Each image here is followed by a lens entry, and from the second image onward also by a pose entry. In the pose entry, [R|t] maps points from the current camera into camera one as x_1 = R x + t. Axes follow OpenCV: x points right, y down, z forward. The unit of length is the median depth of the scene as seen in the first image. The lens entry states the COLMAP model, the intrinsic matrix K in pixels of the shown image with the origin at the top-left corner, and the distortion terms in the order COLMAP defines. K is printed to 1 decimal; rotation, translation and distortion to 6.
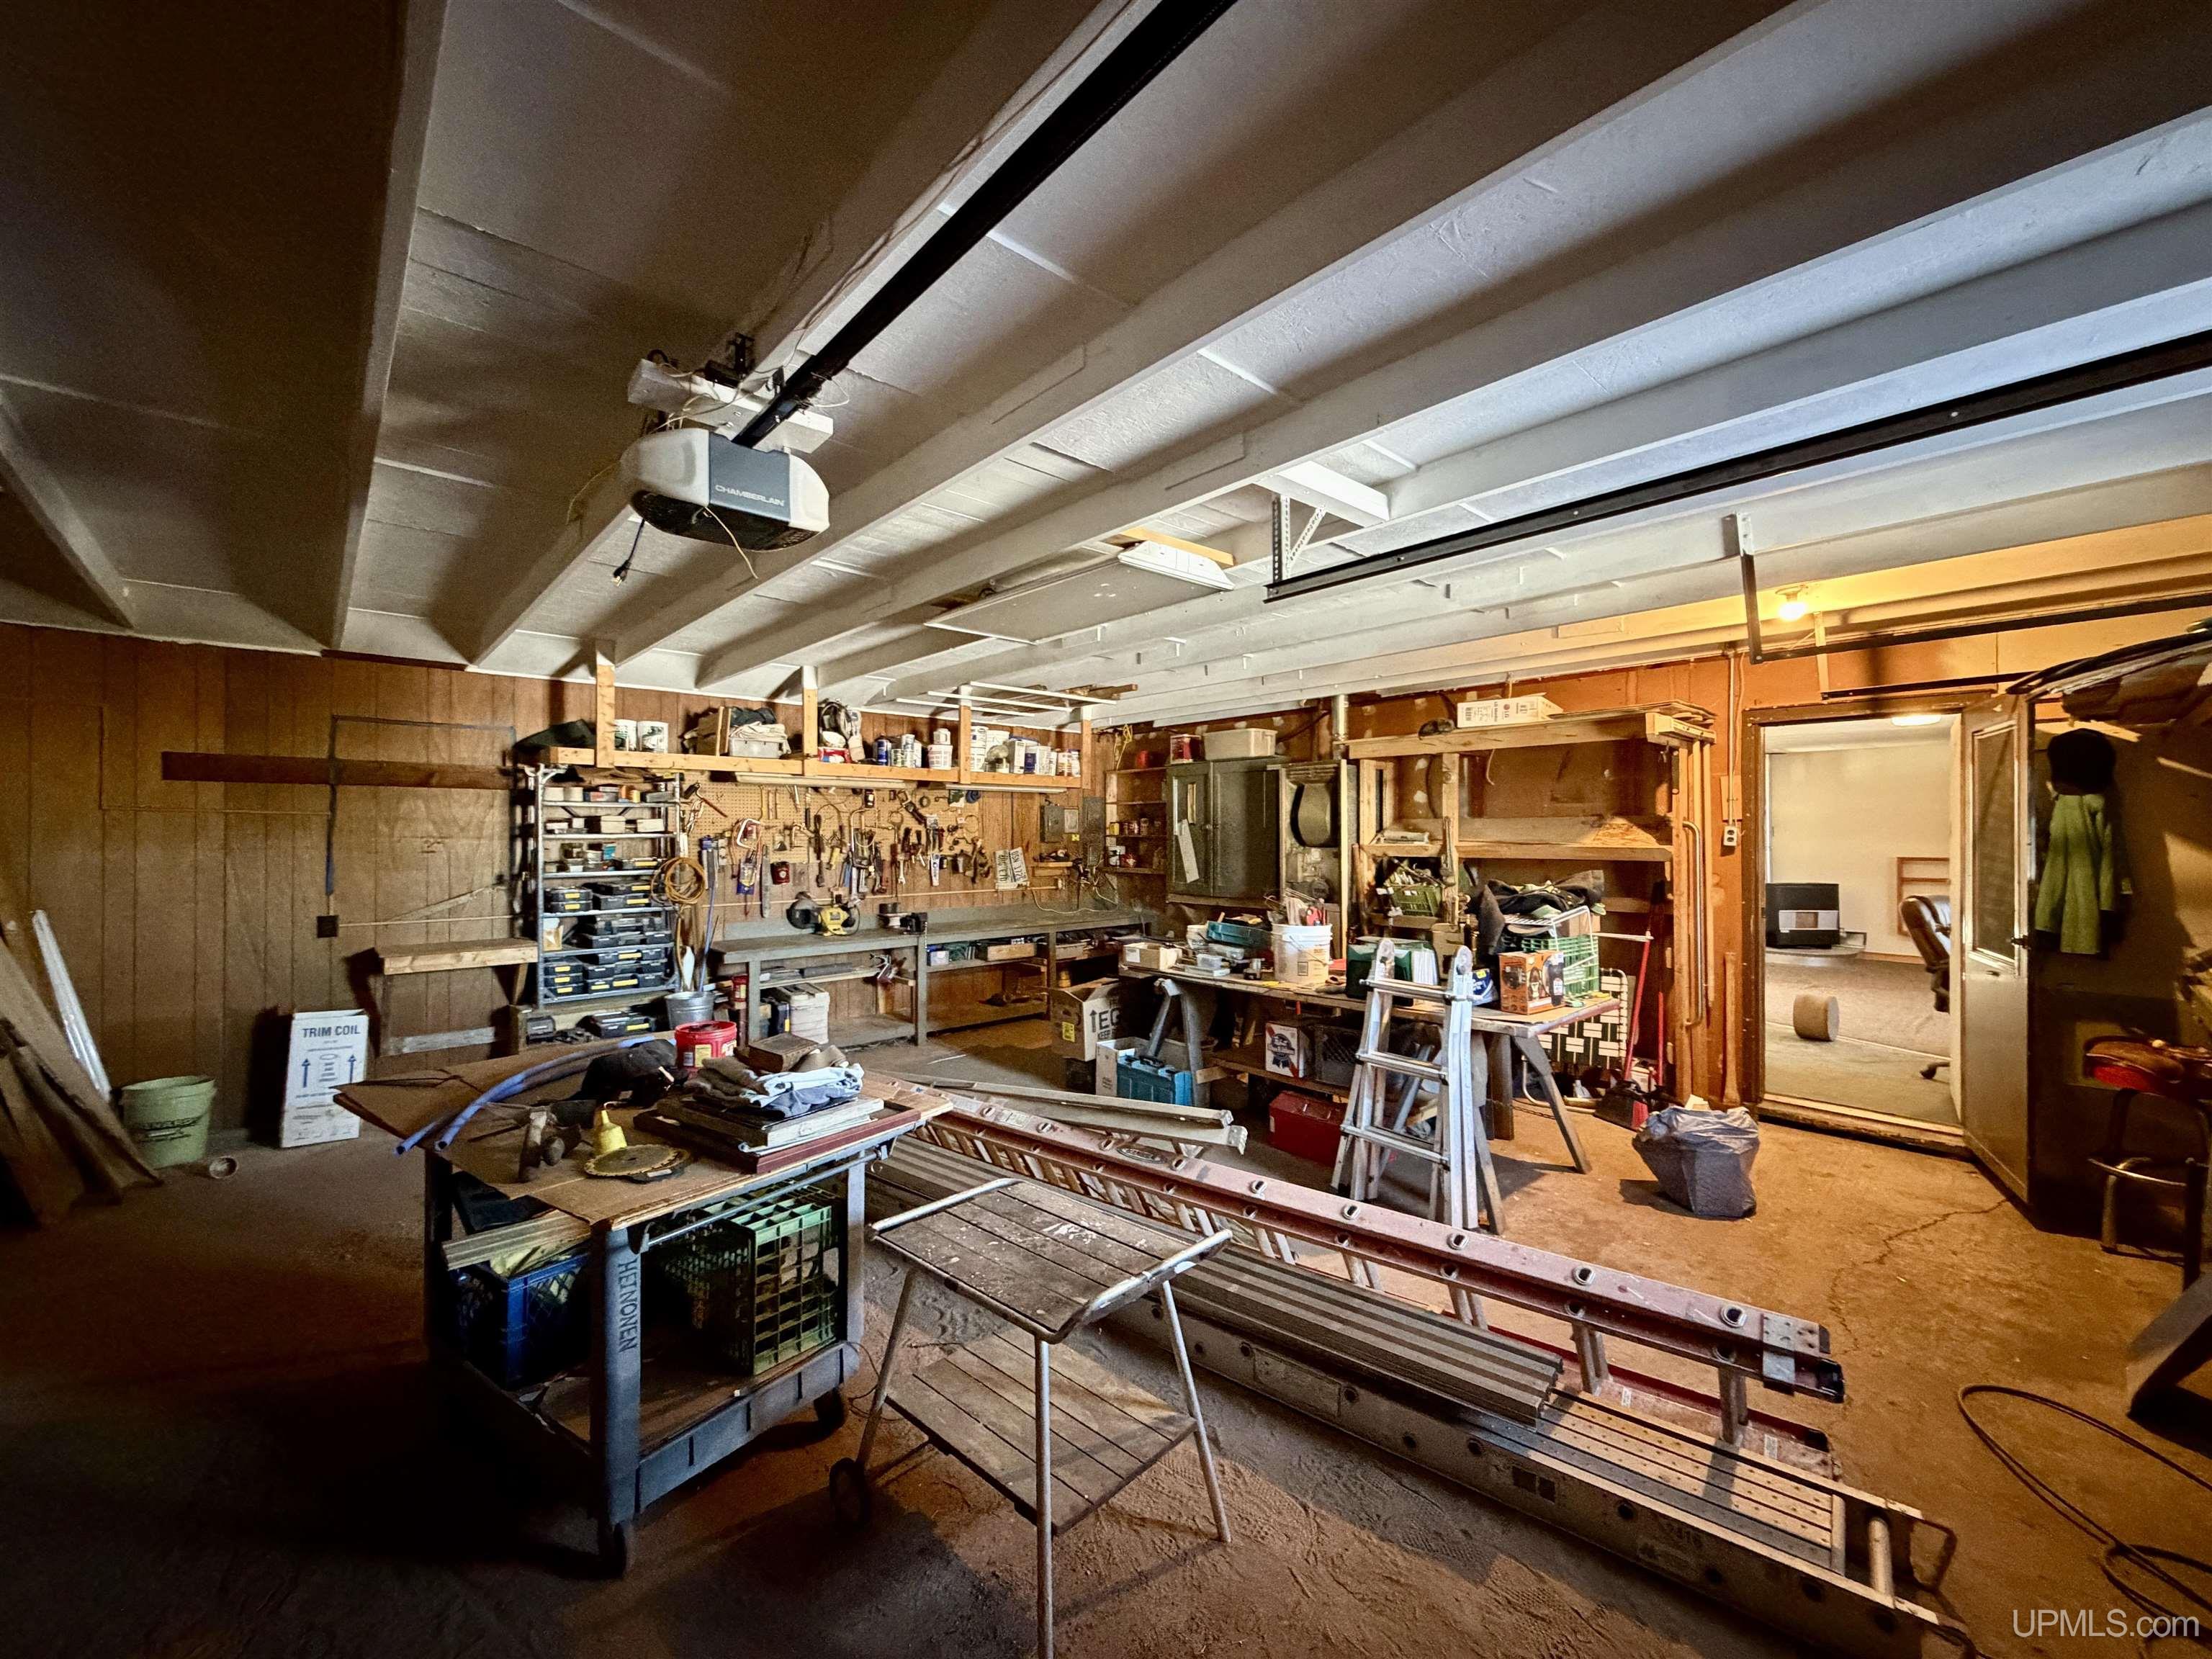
lens RADIAL K [[880.3, 0, 1093.6], [0, 880.3, 831.1], [0, 0, 1]] dist [0.000663, -0.000033]
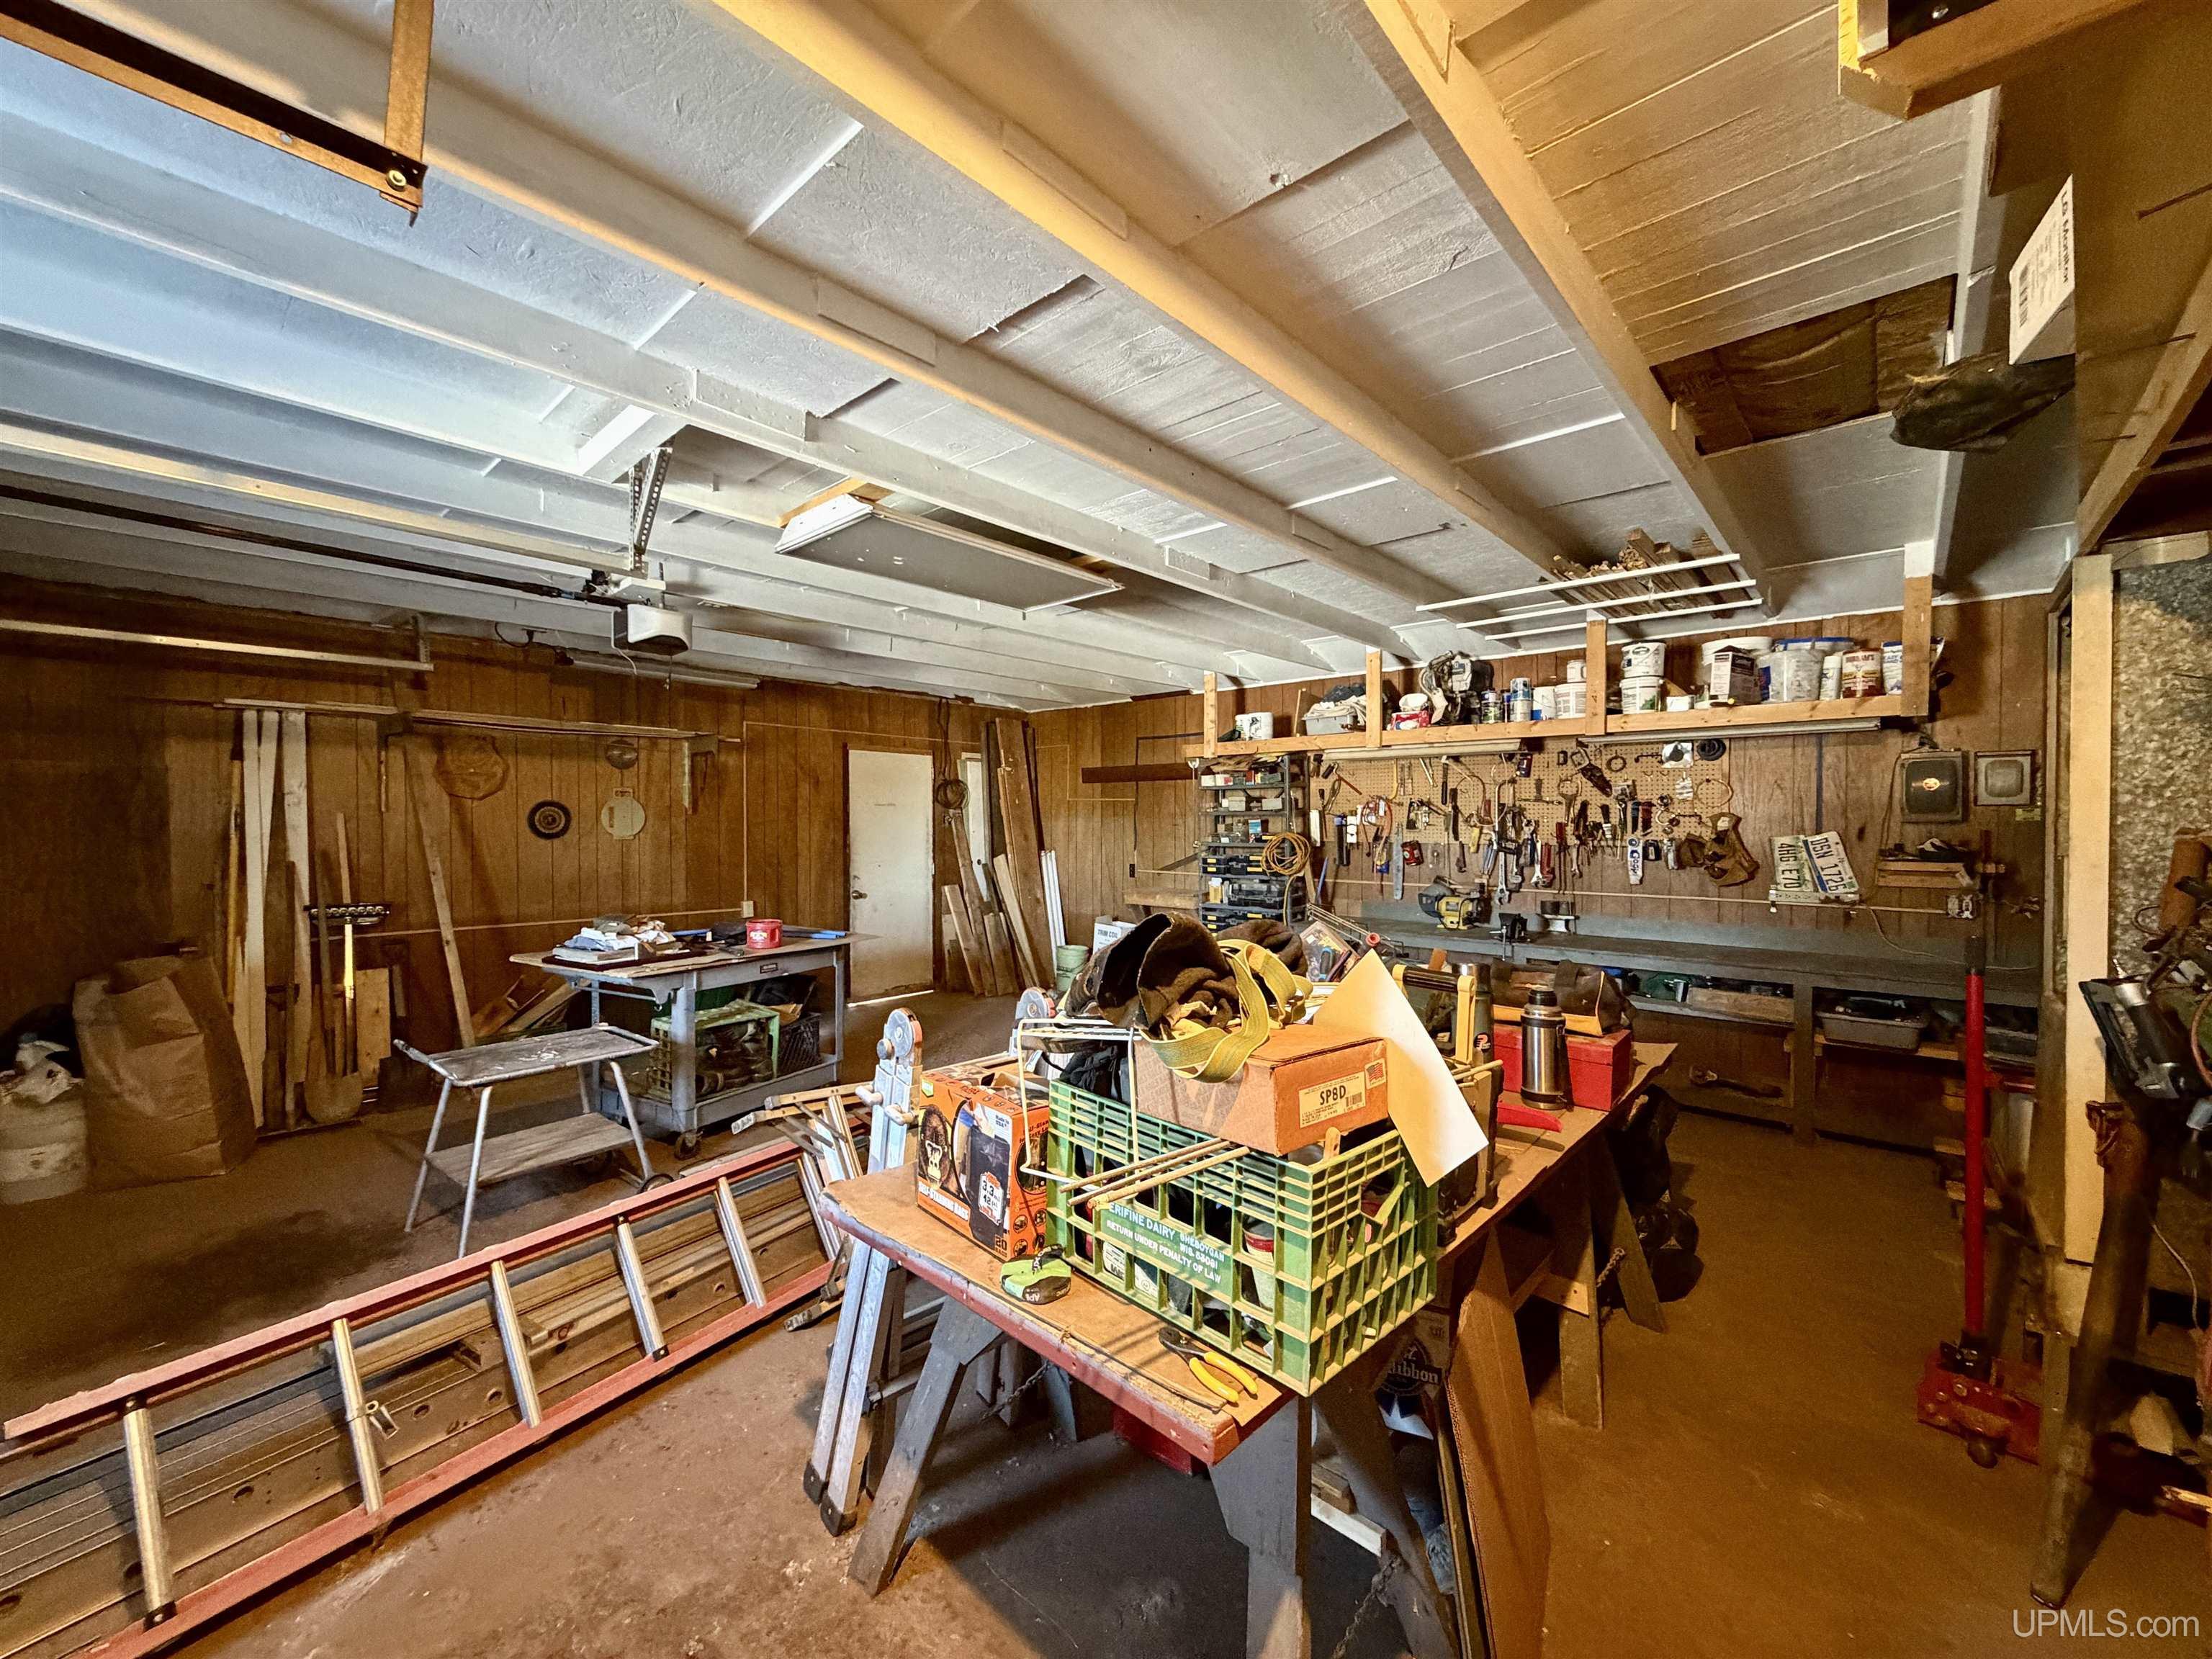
lens RADIAL K [[880.3, 0, 1093.5], [0, 880.3, 825.6], [0, 0, 1]] dist [0.000663, -0.000033]
pose [[0.074494, 0.011046, -0.997160, 0.488318], [0.006594, 0.999911, 0.011569, 0.005373], [0.997200, -0.007437, 0.074415, 0.543924]]
